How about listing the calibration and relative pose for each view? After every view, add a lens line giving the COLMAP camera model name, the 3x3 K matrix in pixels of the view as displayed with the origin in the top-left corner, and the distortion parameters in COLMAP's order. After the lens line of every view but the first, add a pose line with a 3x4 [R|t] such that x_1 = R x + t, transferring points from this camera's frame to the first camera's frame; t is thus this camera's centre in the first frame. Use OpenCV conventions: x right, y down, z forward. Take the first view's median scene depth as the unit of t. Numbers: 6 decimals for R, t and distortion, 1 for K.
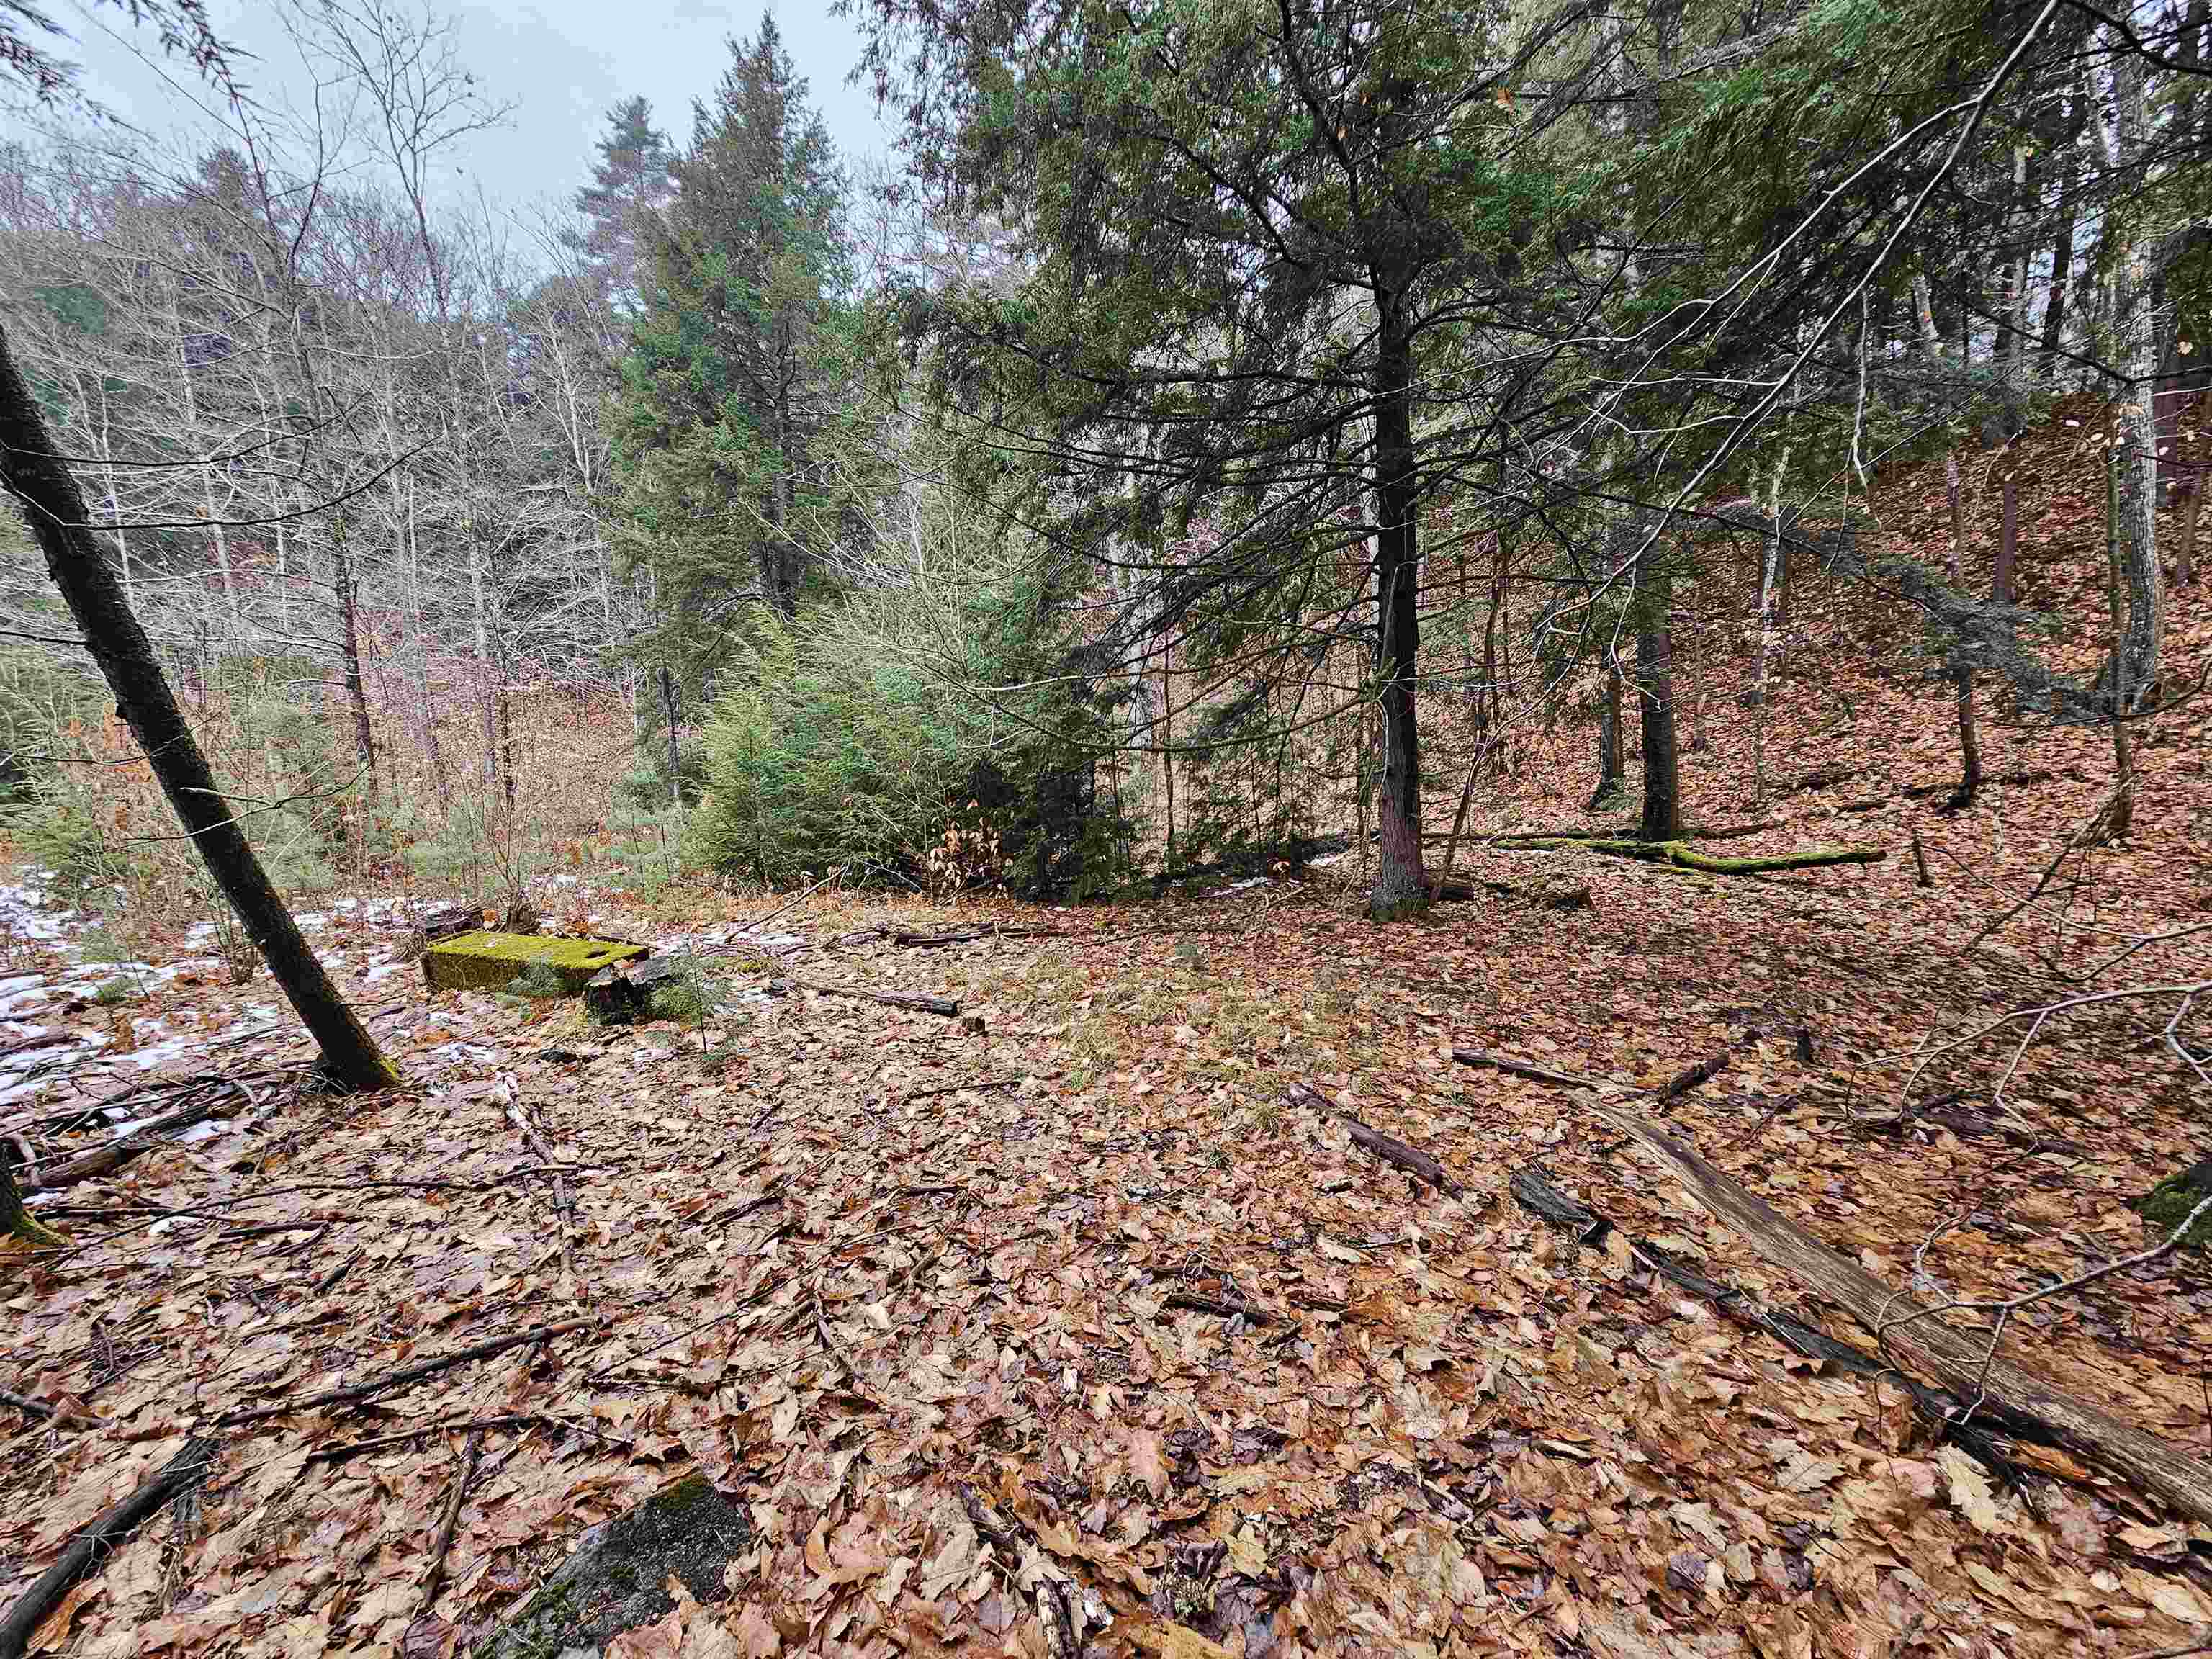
lens RADIAL K [[895.5, 0, 1112.1], [0, 895.5, 826.7], [0, 0, 1]] dist [-0.003113, -0.000340]
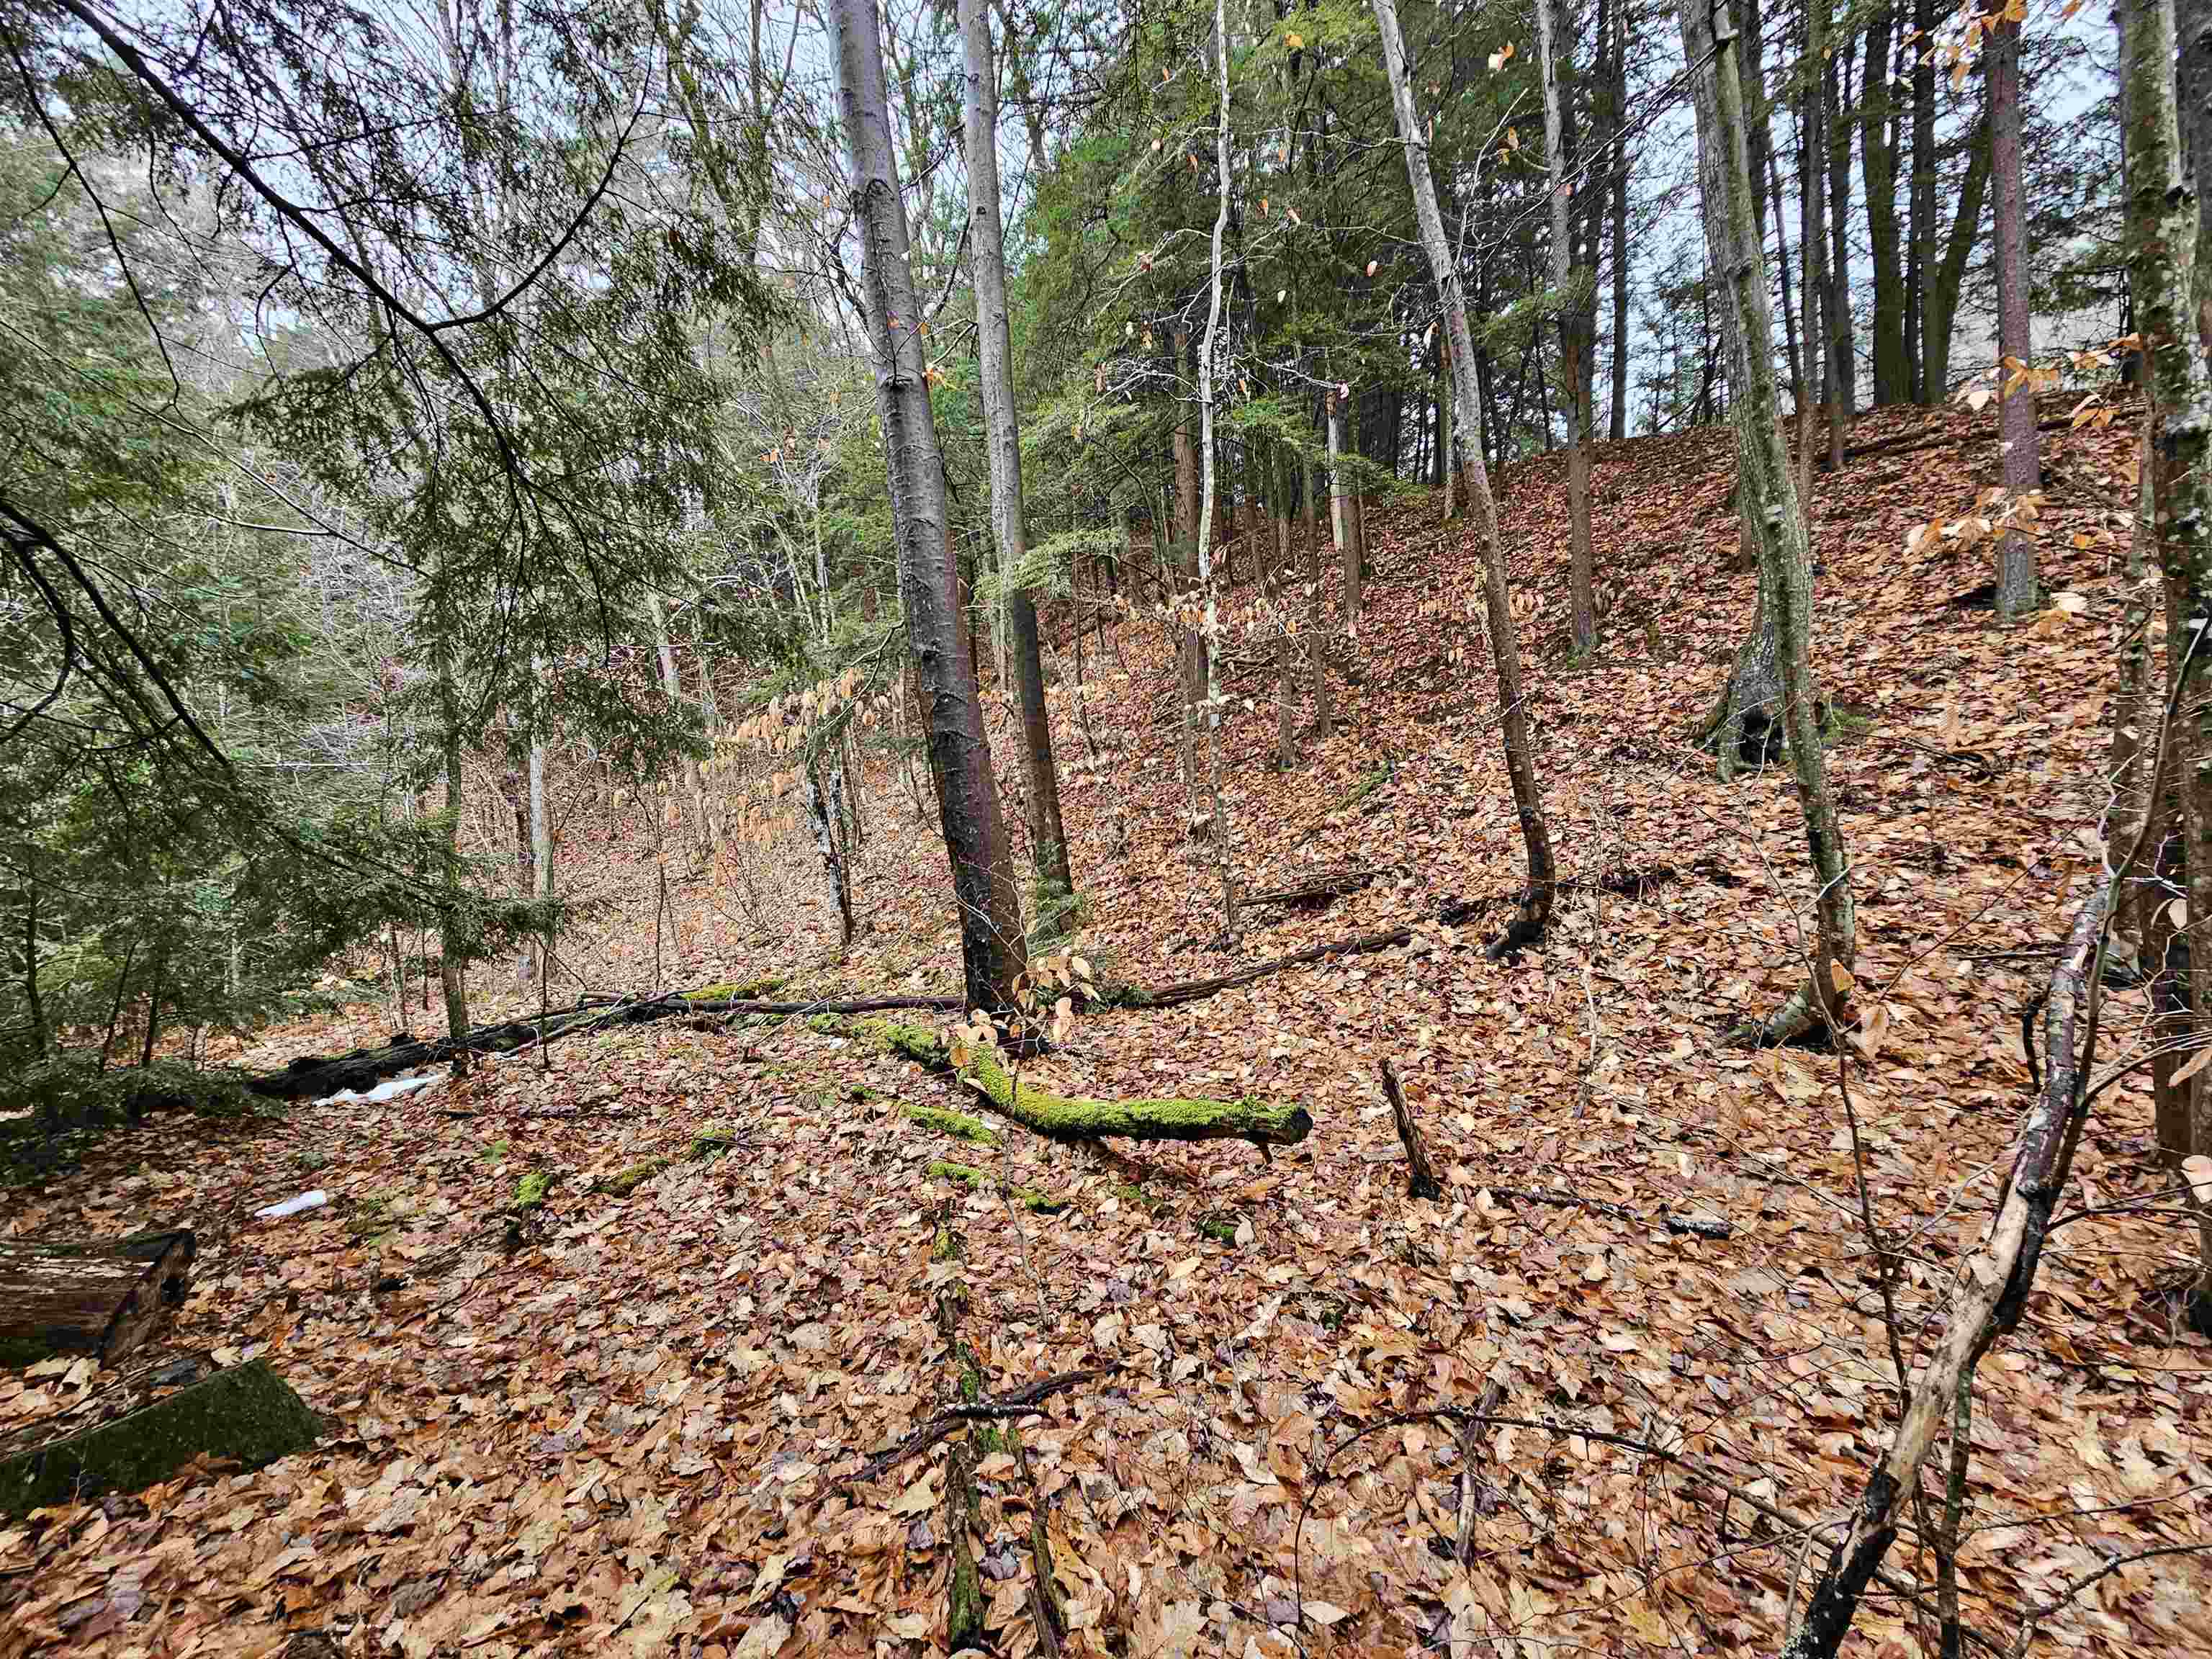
lens RADIAL K [[895.5, 0, 1101.0], [0, 895.5, 834.5], [0, 0, 1]] dist [-0.003113, -0.000340]
pose [[0.969127, -0.013316, 0.246204, 0.581712], [0.038888, 0.994298, -0.099295, -0.039708], [-0.243478, 0.105803, 0.964118, 0.558501]]
